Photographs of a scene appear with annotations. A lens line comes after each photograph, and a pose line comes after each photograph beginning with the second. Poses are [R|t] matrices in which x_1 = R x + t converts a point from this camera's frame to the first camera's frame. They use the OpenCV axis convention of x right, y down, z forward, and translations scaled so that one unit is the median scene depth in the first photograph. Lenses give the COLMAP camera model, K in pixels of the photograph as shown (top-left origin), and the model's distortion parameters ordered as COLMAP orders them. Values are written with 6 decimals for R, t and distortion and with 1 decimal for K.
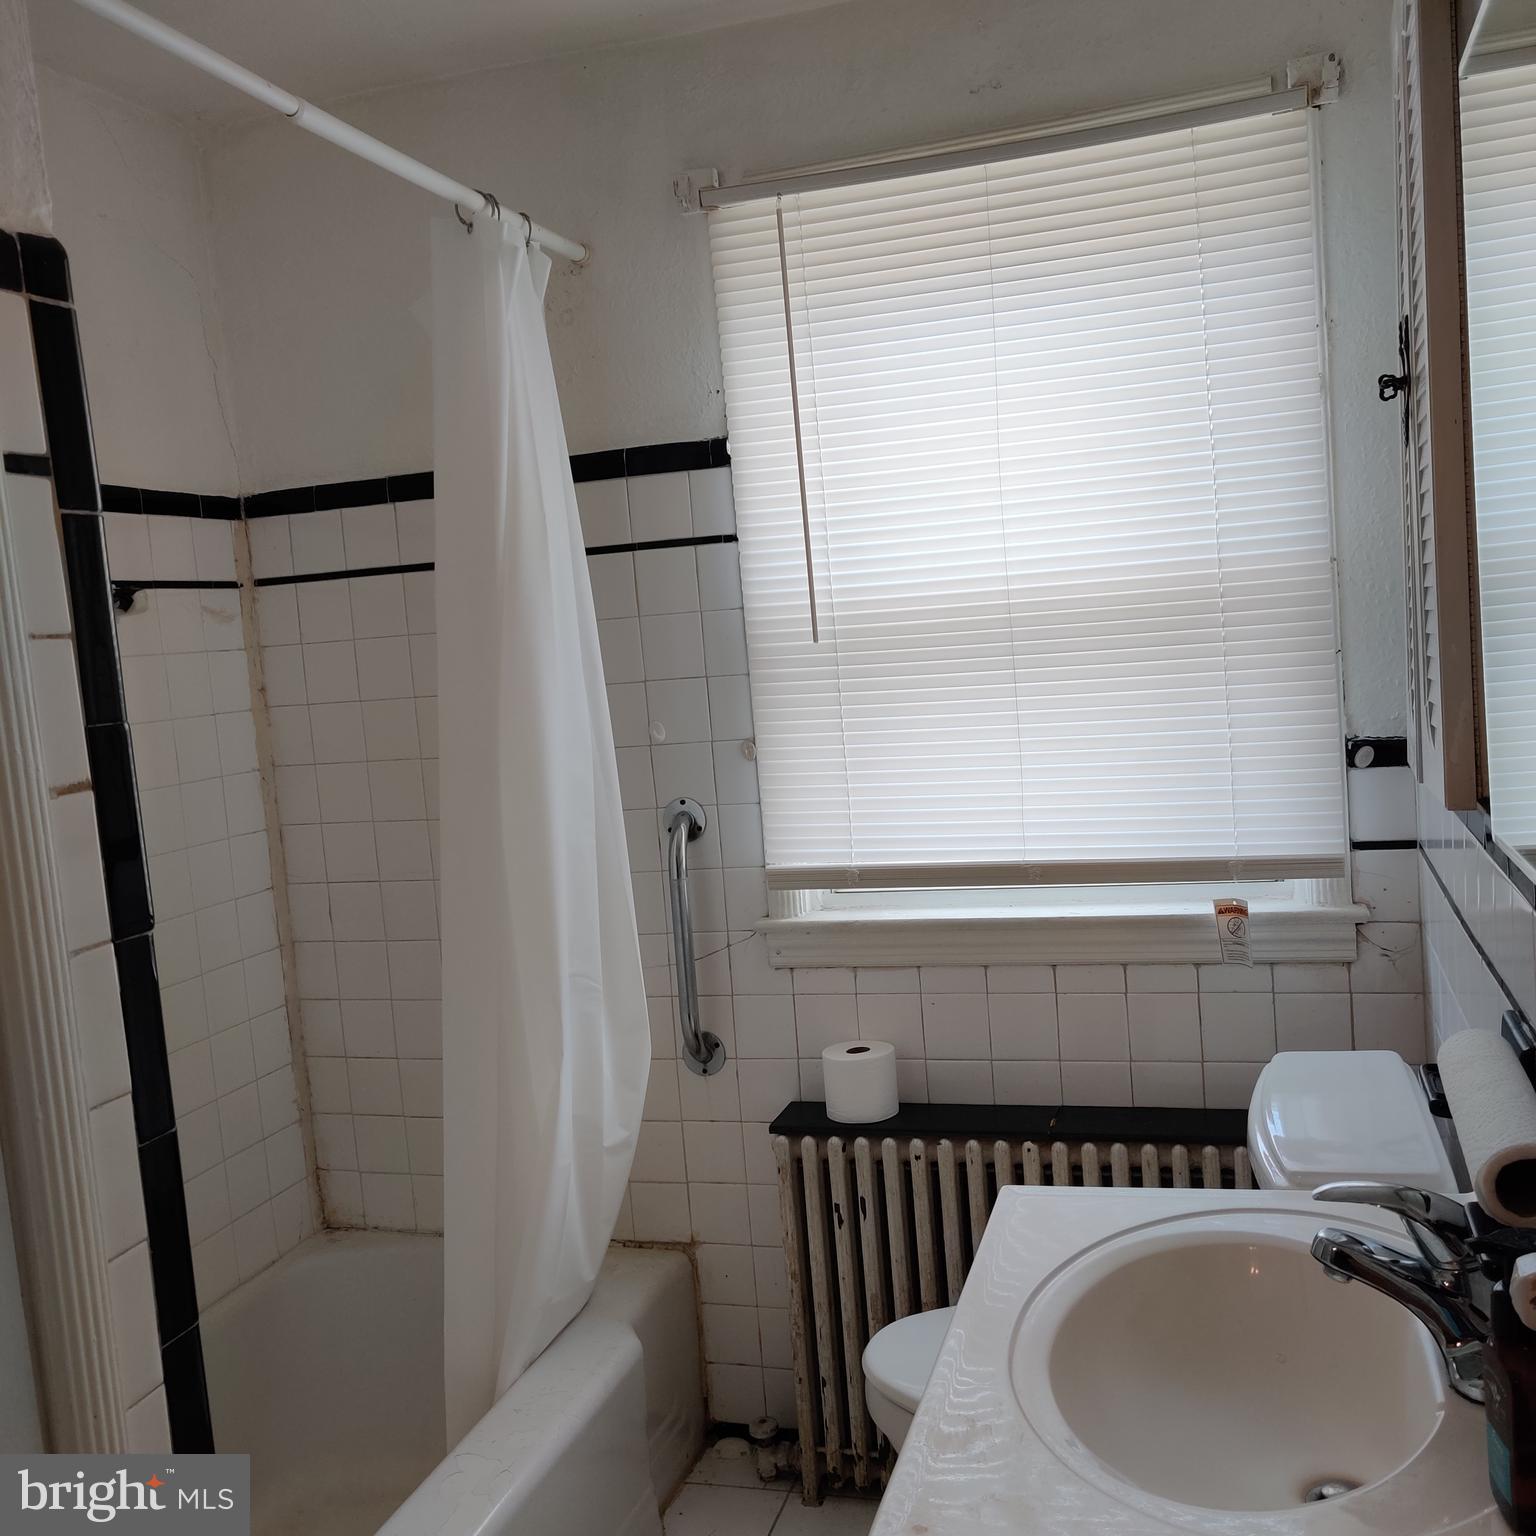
lens RADIAL K [[1543.2, 0, 768.0], [0, 1543.2, 768.0], [0, 0, 1]] dist [0.011009, 0.027131]
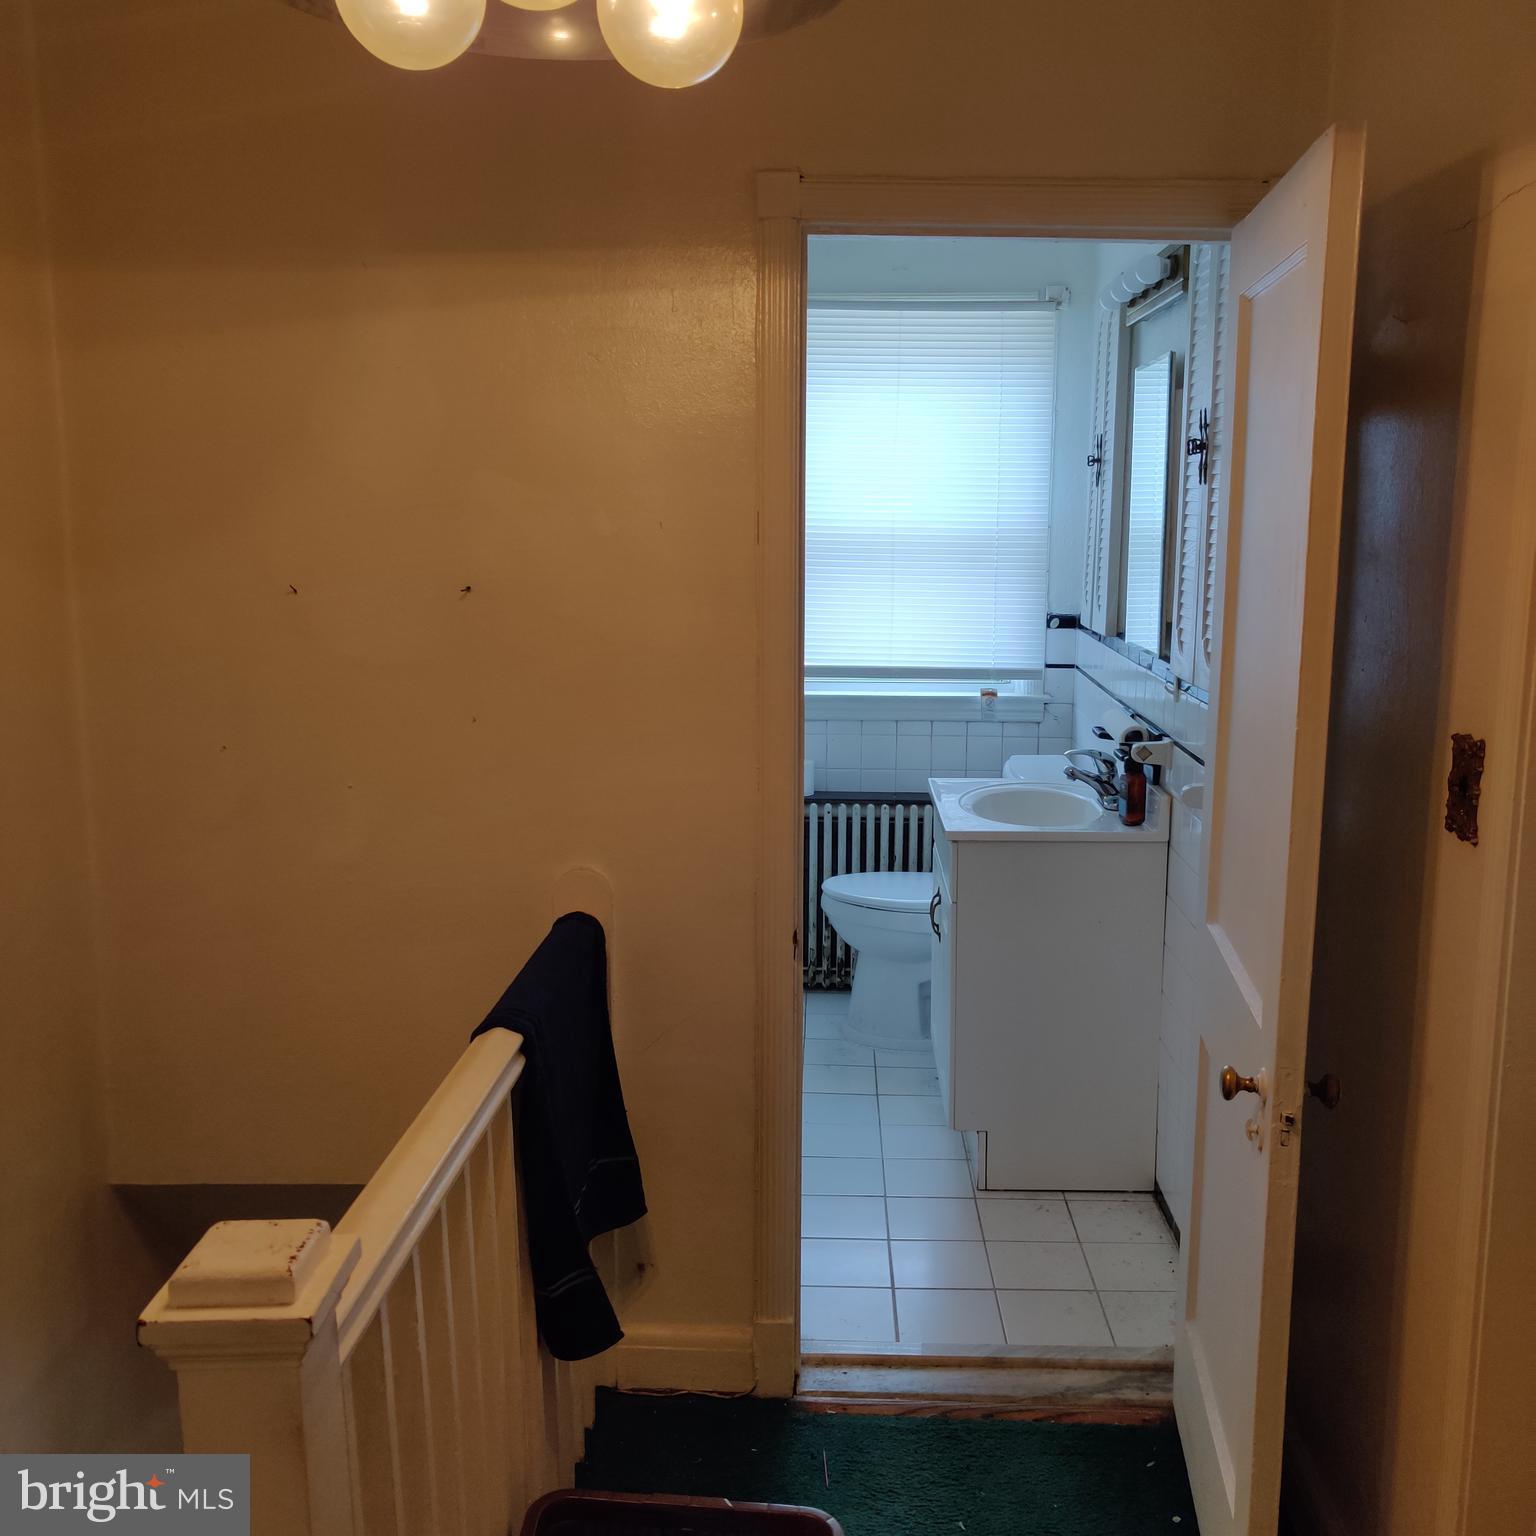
lens RADIAL K [[1543.2, 0, 768.0], [0, 1543.2, 768.0], [0, 0, 1]] dist [0.011009, 0.027131]
pose [[0.963610, 0.045773, 0.263365, -0.528346], [-0.062897, 0.996393, 0.056956, 0.093443], [-0.259808, -0.071449, 0.963013, -0.922856]]
